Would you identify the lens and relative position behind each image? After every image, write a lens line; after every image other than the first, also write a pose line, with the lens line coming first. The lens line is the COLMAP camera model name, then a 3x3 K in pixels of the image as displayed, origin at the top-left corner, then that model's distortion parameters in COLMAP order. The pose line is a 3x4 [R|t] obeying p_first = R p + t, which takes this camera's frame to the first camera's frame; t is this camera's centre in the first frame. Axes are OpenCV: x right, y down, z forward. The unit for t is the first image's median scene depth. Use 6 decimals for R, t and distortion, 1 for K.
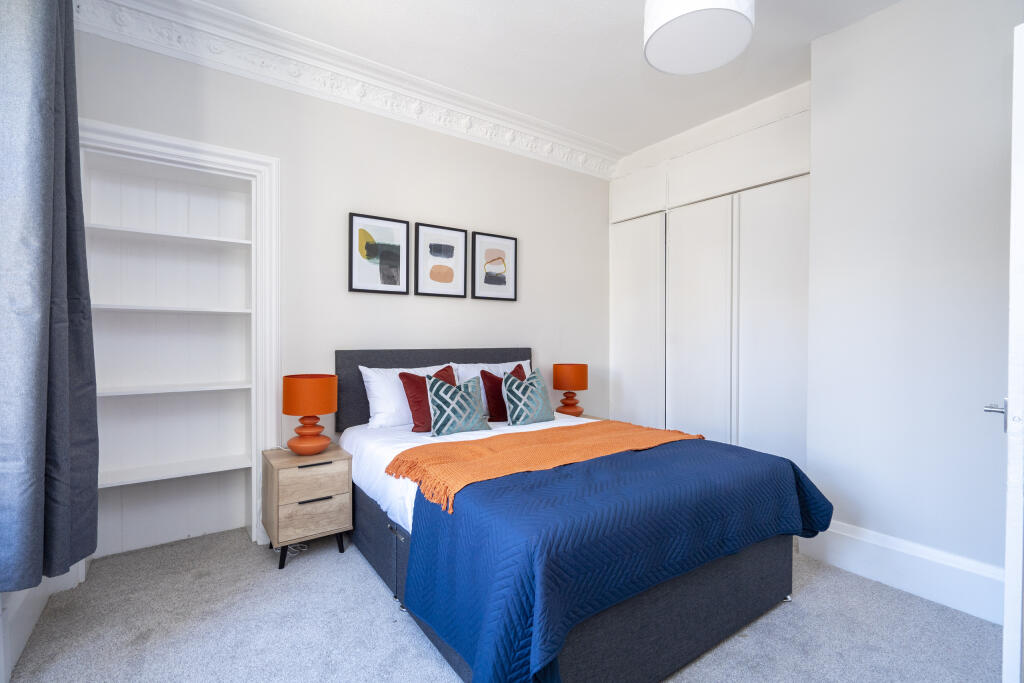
lens RADIAL K [[462.2, 0, 510.5], [0, 462.2, 336.7], [0, 0, 1]] dist [-0.020094, 0.000507]
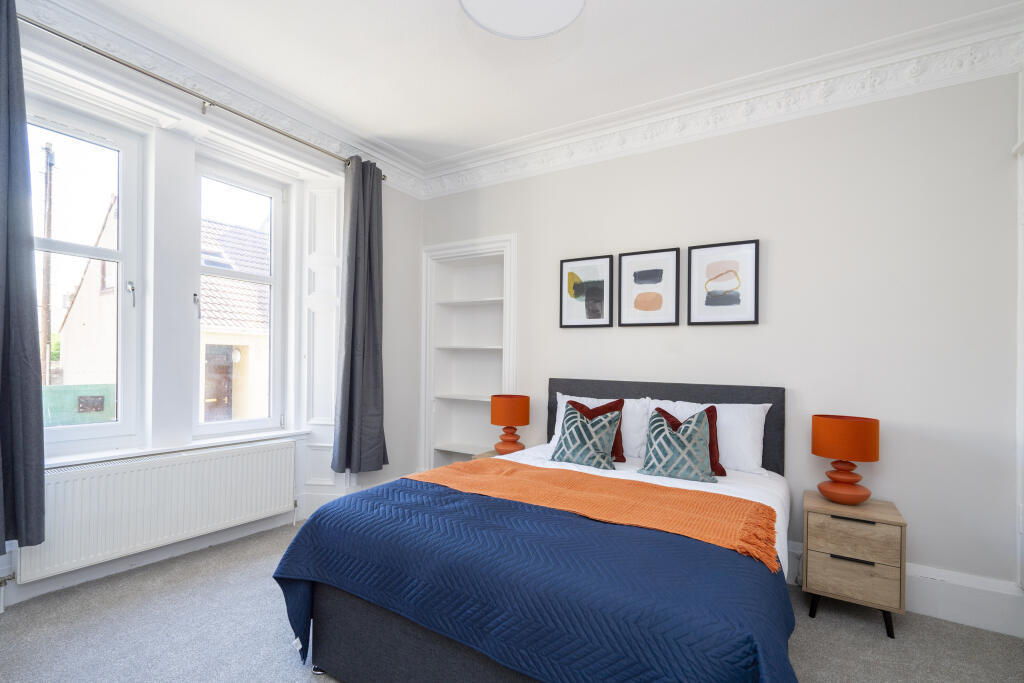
lens RADIAL K [[462.2, 0, 515.2], [0, 462.2, 359.8], [0, 0, 1]] dist [-0.020094, 0.000507]
pose [[0.392442, 0.000951, -0.919776, 0.630355], [-0.020619, 0.999757, -0.007763, -0.005445], [0.919546, 0.022011, 0.392366, 0.404568]]
